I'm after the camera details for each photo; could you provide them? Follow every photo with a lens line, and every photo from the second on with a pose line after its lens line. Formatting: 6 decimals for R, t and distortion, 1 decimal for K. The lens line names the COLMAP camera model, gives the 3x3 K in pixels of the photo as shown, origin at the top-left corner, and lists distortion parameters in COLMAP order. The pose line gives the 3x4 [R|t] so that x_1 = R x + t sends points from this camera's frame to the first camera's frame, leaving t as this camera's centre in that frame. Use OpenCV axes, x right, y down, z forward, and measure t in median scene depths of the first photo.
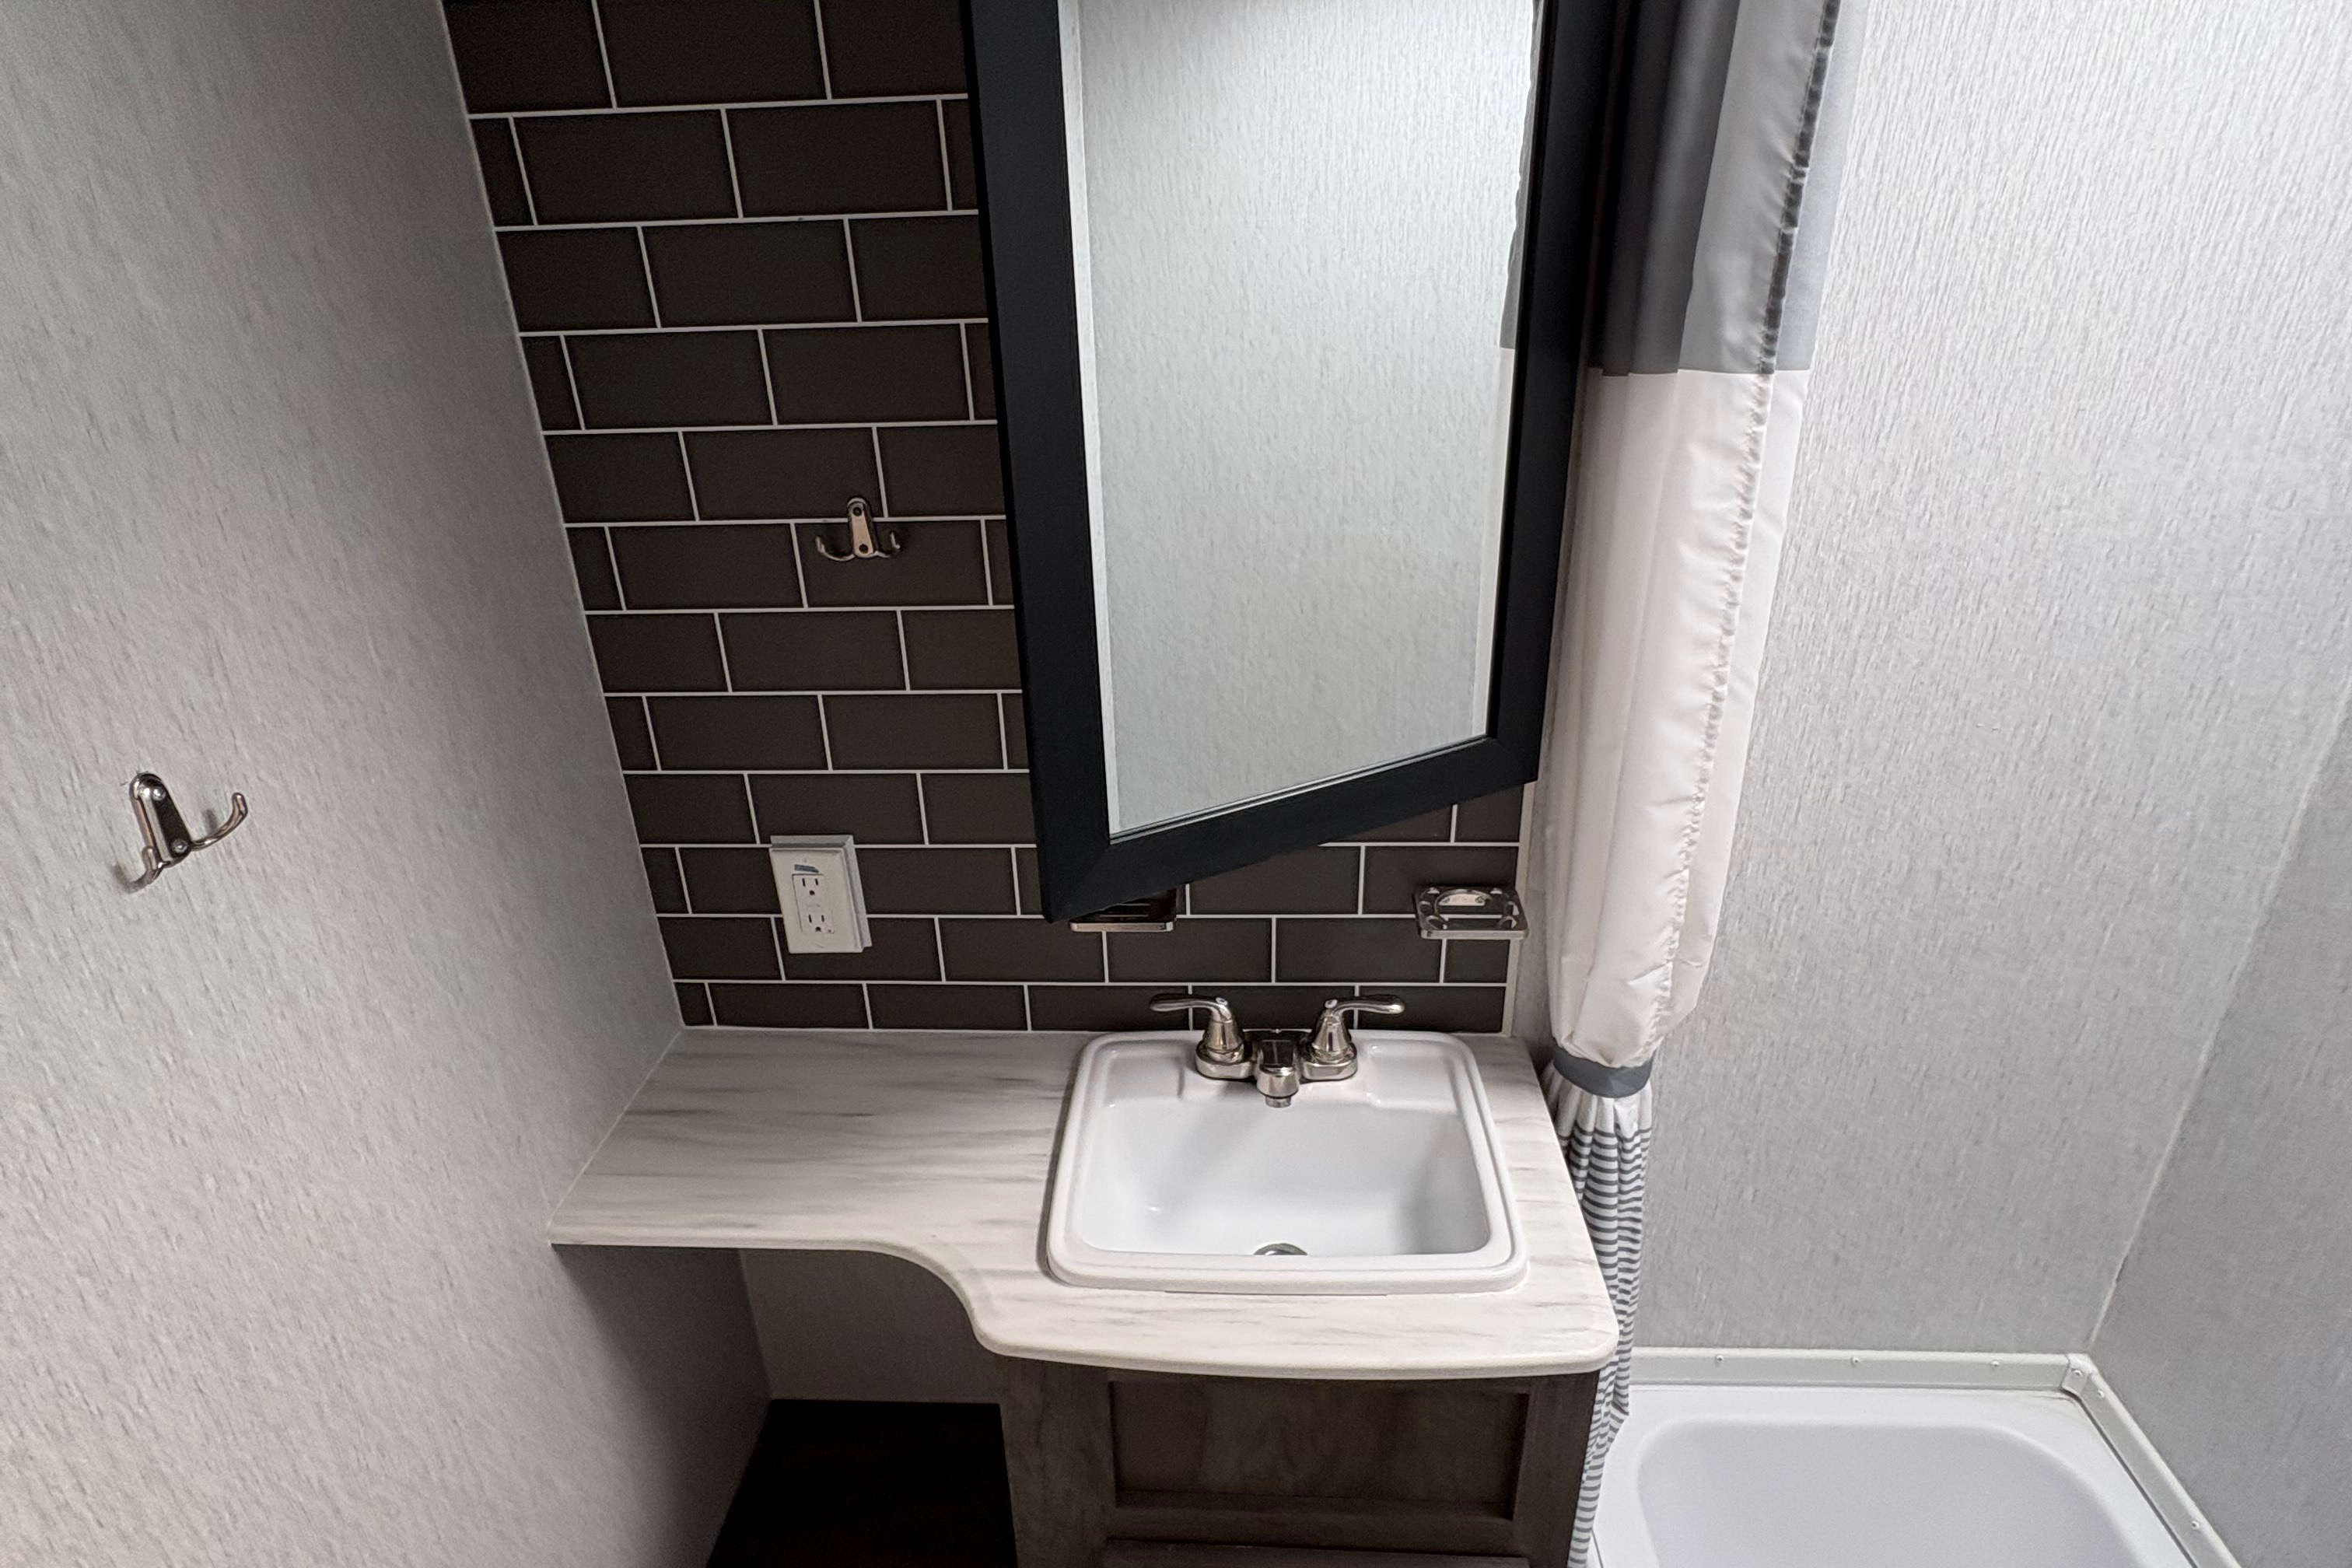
lens RADIAL K [[1232.2, 0, 1176.4], [0, 1232.2, 790.7], [0, 0, 1]] dist [0.000185, 0.000928]
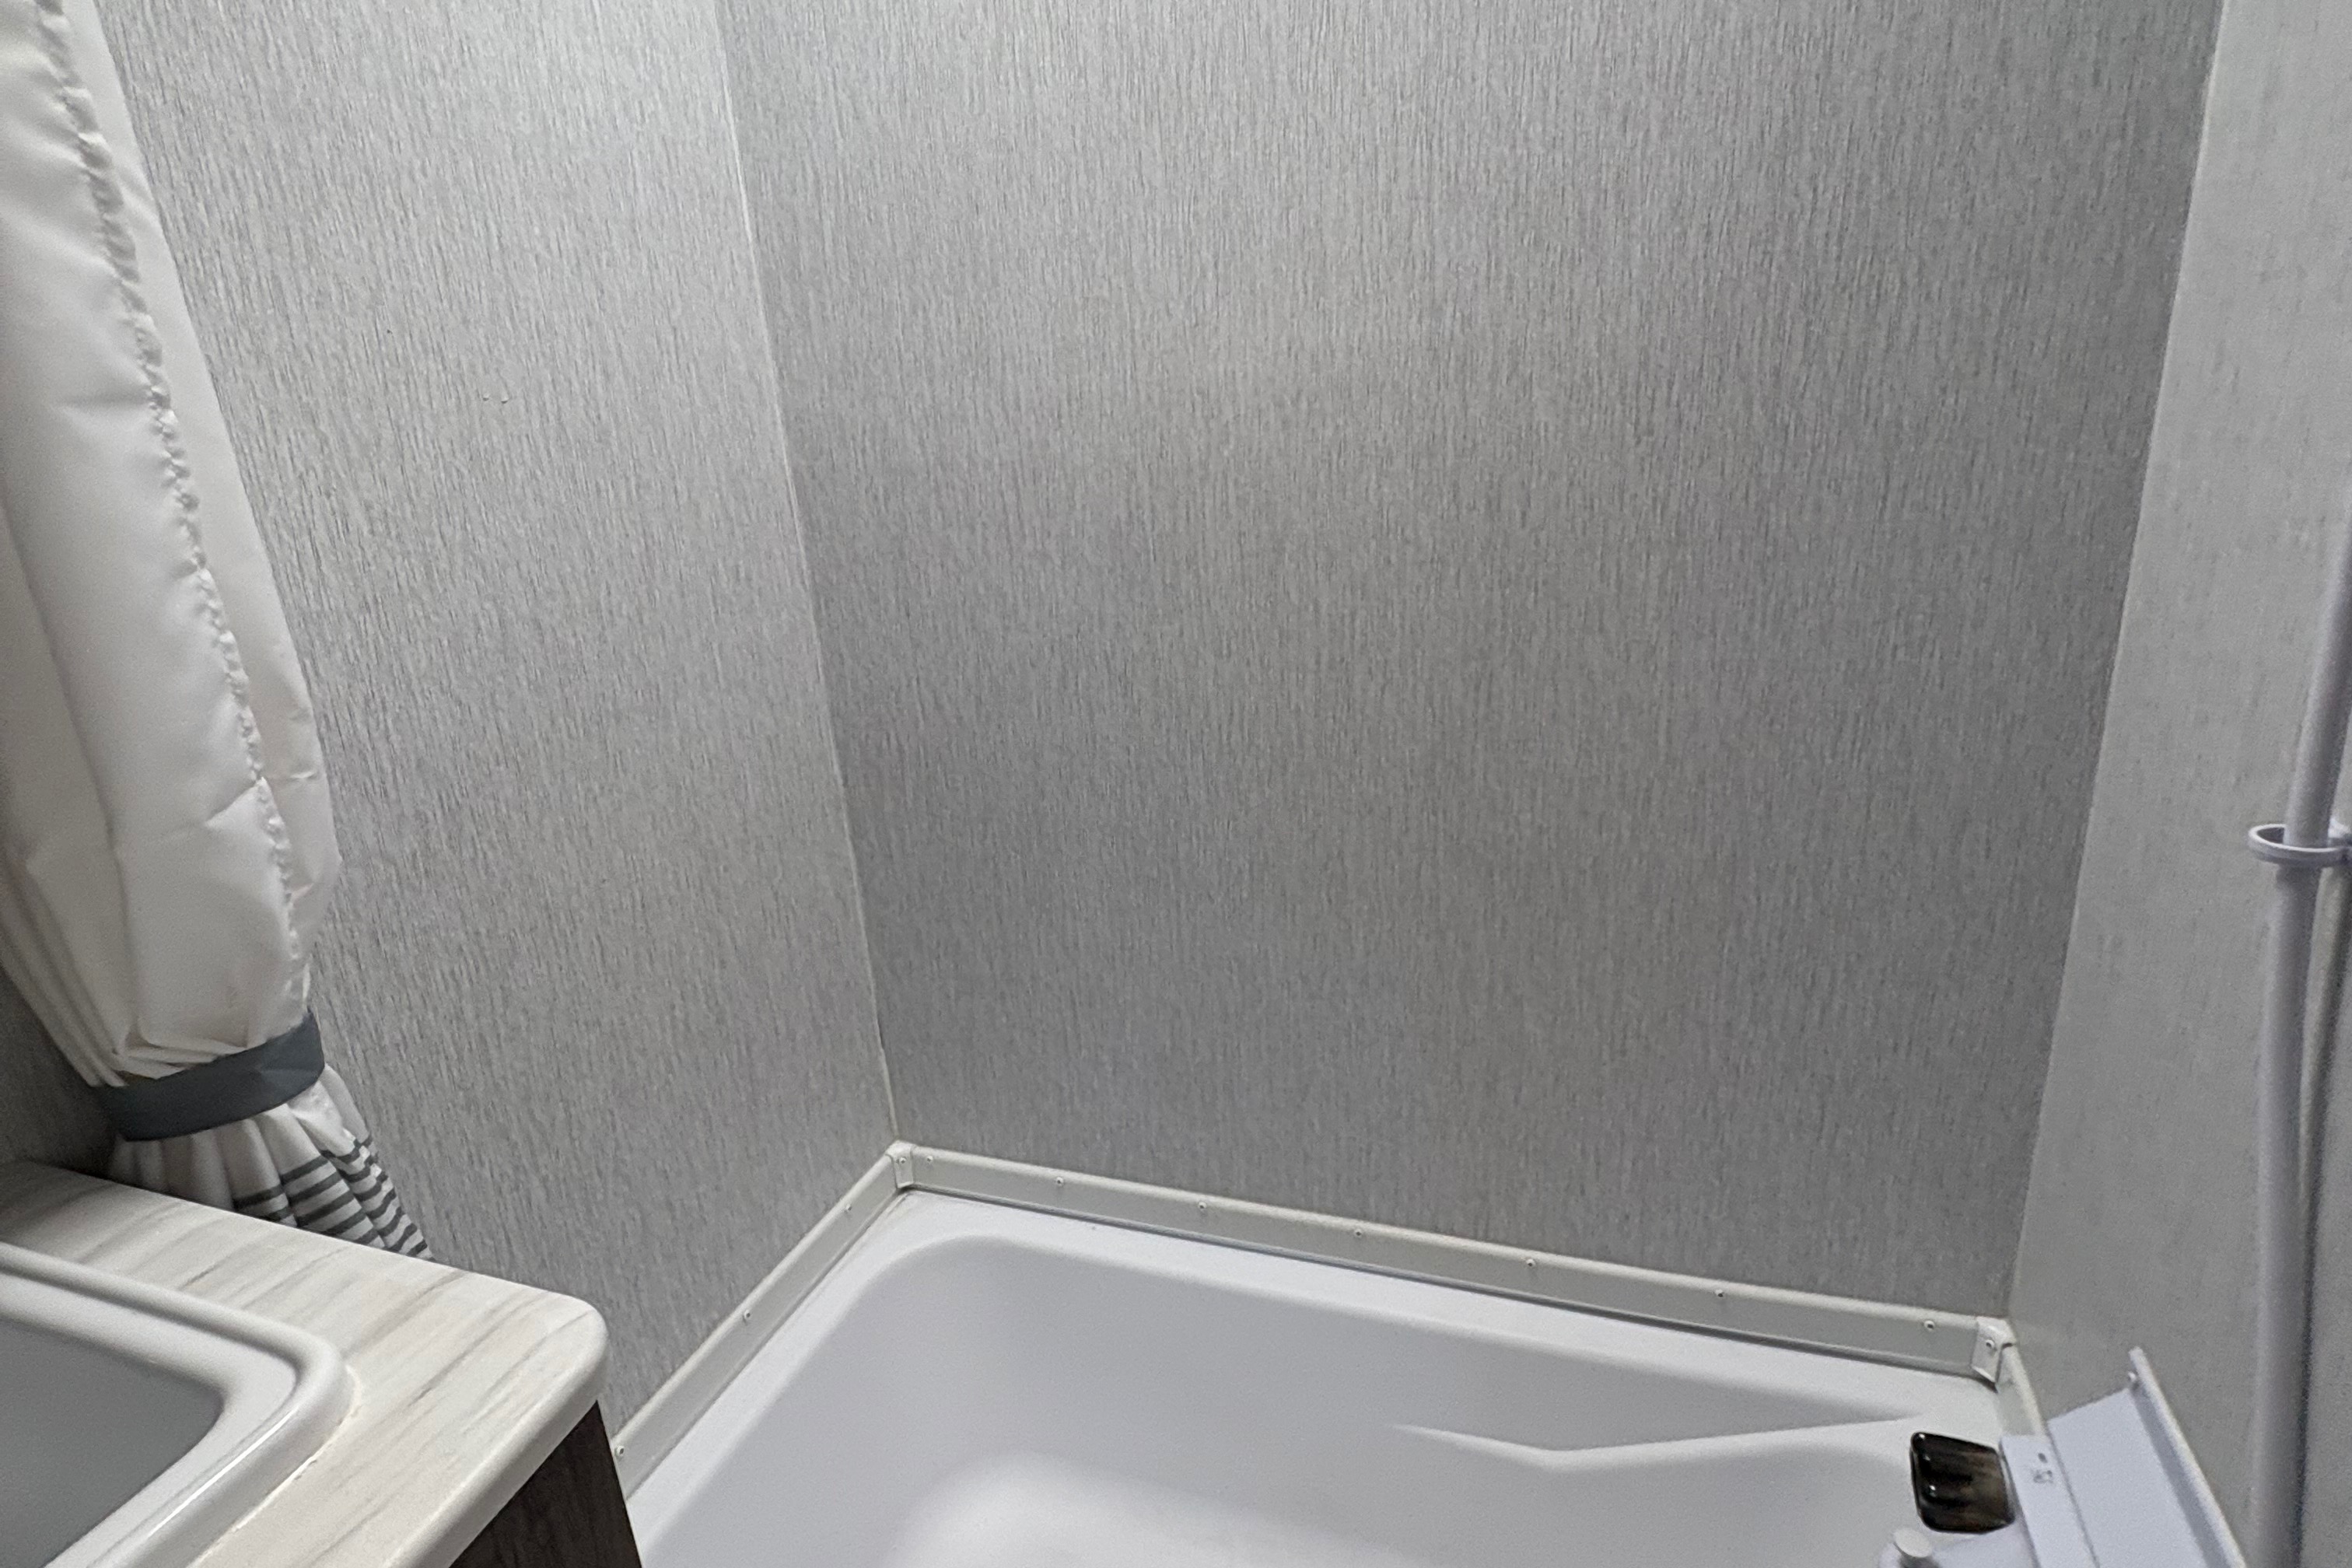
lens RADIAL K [[1232.2, 0, 1176.4], [0, 1232.2, 790.7], [0, 0, 1]] dist [0.000185, 0.000928]
pose [[0.297679, -0.287475, 0.910354, 0.022229], [0.460068, 0.878746, 0.127055, 0.246010], [-0.836496, 0.381003, 0.393842, 0.423481]]
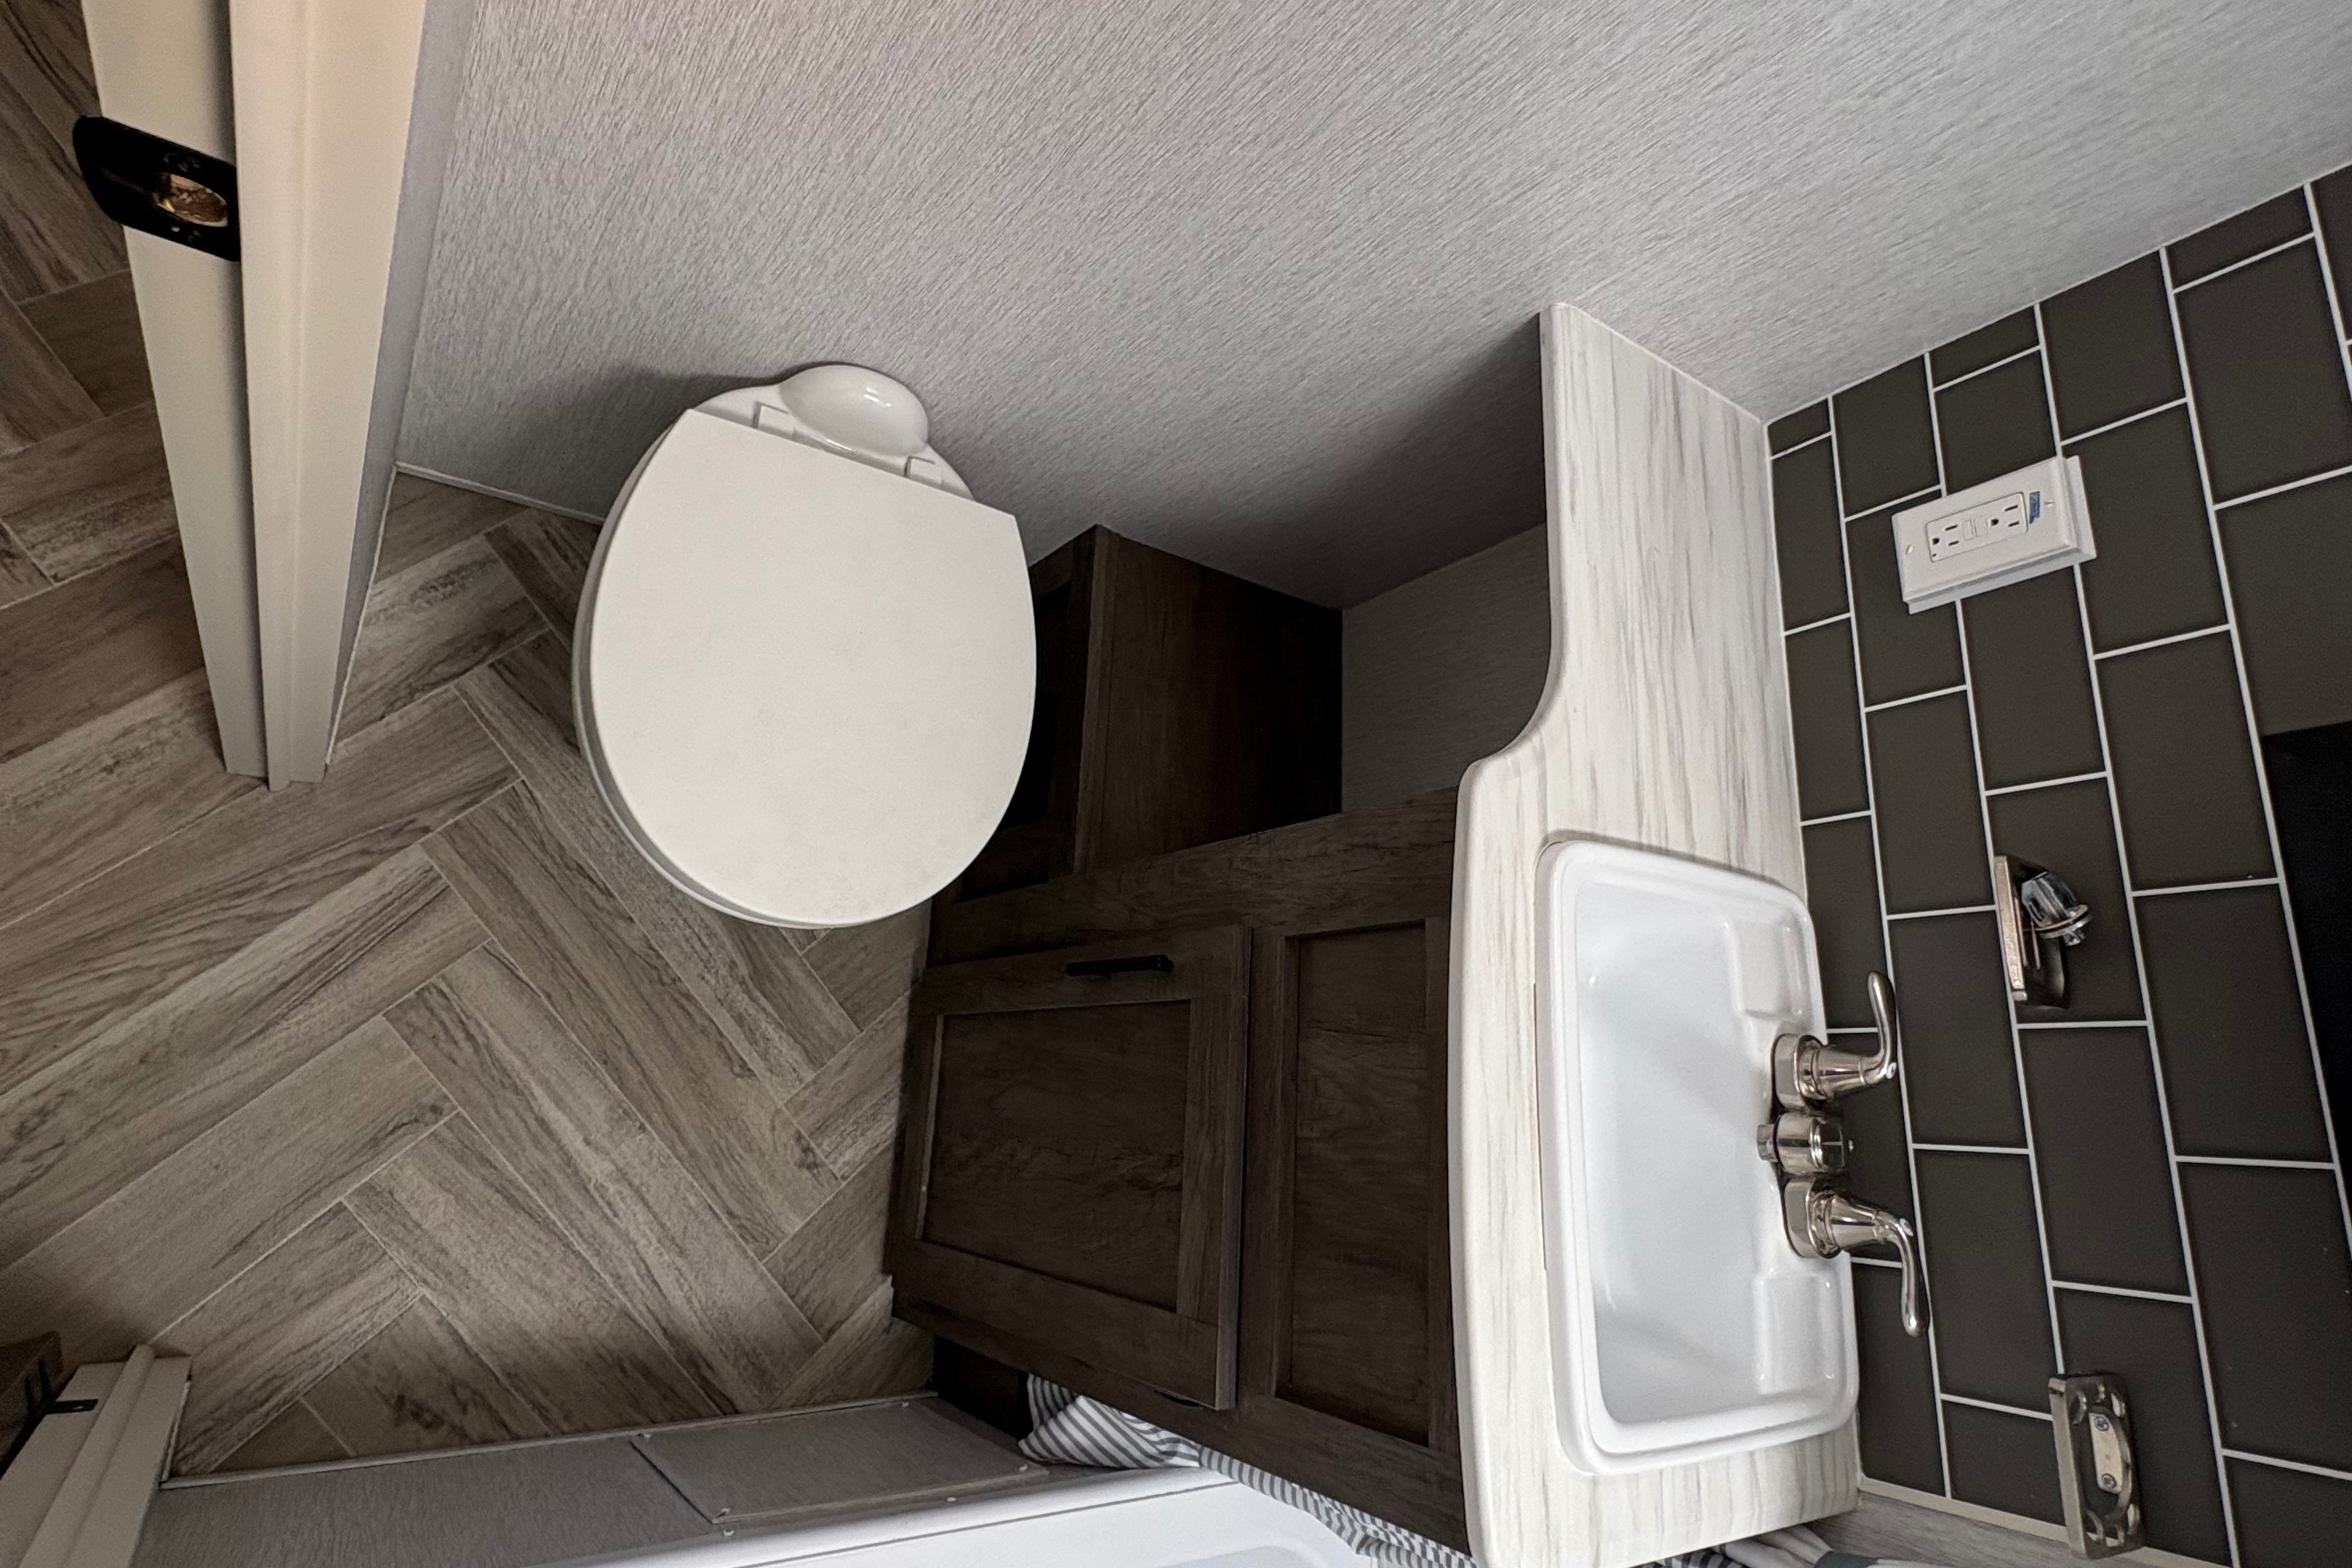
lens RADIAL K [[1232.2, 0, 1176.4], [0, 1232.2, 790.7], [0, 0, 1]] dist [0.000185, 0.000928]
pose [[-0.013618, 0.979110, -0.202876, 0.028889], [-0.863149, 0.090913, 0.496697, 0.163179], [0.504765, 0.181876, 0.843880, 0.140885]]
